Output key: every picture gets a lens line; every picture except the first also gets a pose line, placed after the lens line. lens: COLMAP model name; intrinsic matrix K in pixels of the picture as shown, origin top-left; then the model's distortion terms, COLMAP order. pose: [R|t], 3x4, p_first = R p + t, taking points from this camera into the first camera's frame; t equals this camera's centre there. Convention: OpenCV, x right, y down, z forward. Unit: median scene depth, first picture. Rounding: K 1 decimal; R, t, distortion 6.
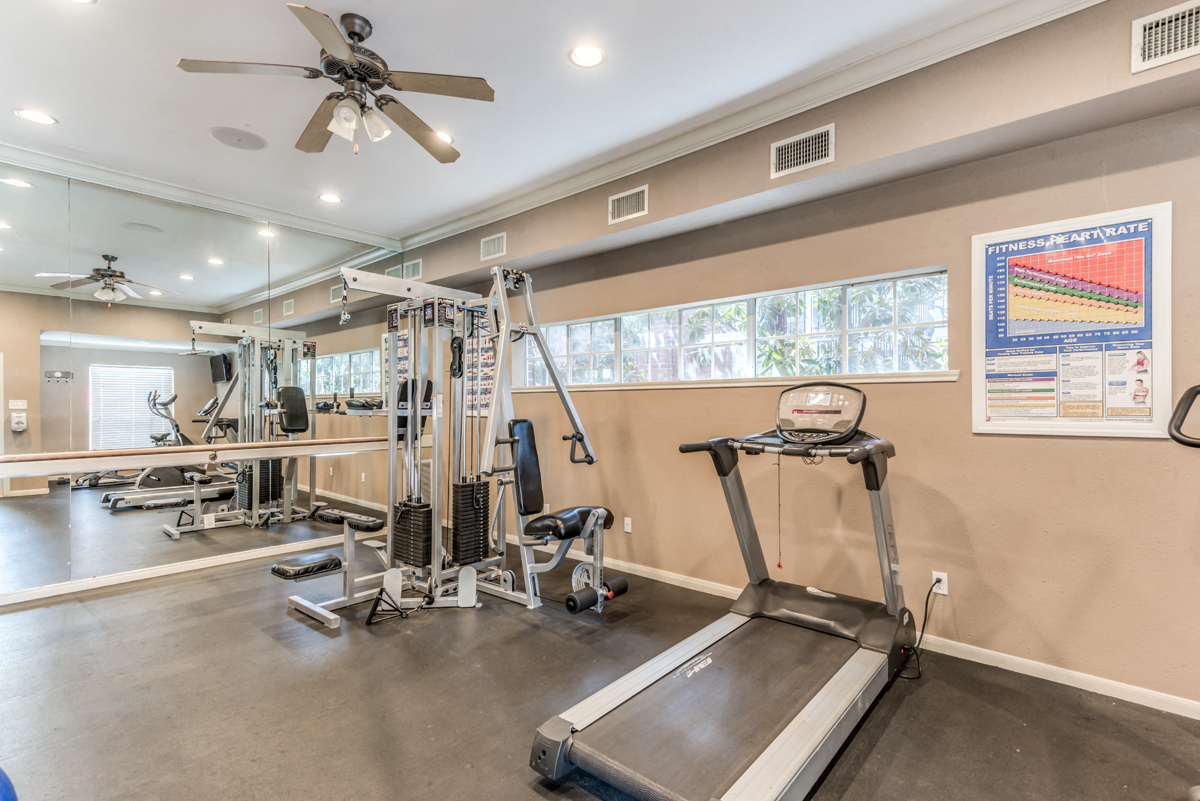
lens RADIAL K [[564.4, 0, 600.0], [0, 564.4, 400.5], [0, 0, 1]] dist [0.044265, 0.000038]
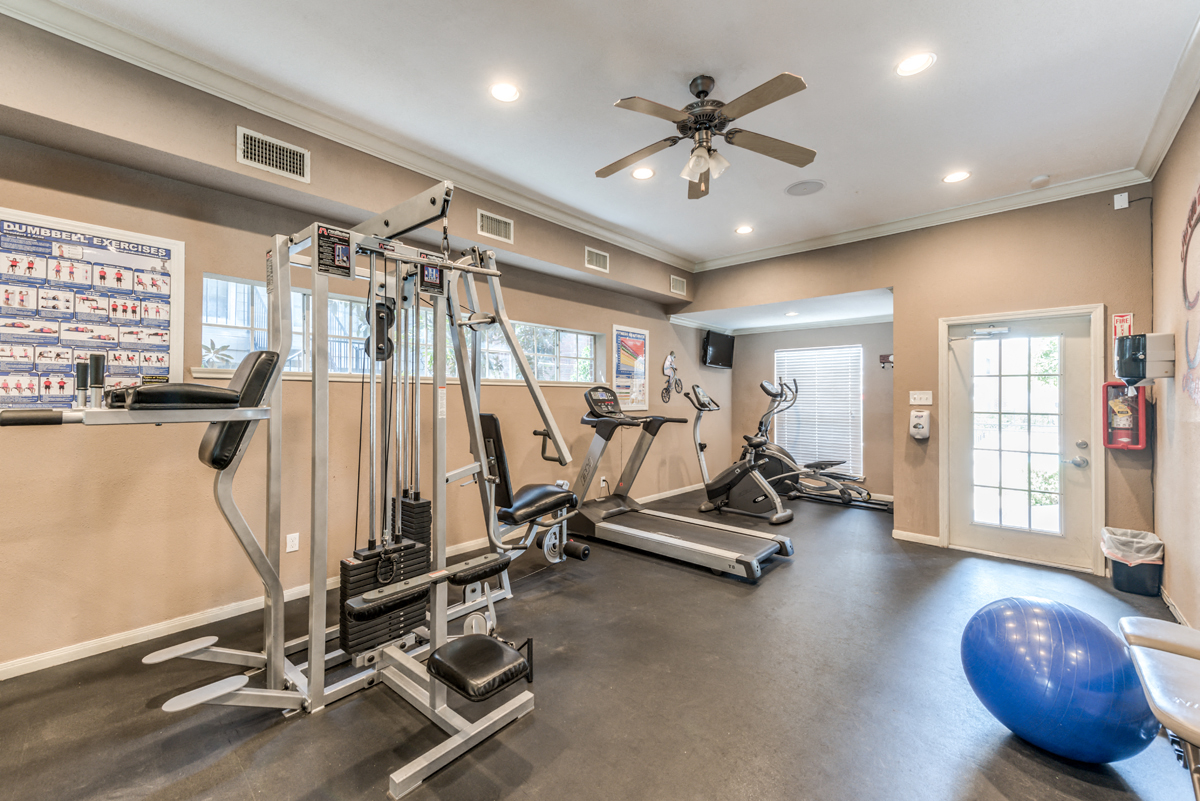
lens RADIAL K [[451.4, 0, 597.7], [0, 451.4, 396.5], [0, 0, 1]] dist [-0.000468, -0.000015]
pose [[0.034666, 0.009000, 0.999358, -0.977143], [-0.004086, 0.999952, -0.008864, 0.012663], [-0.999391, -0.003776, 0.034701, 0.856256]]
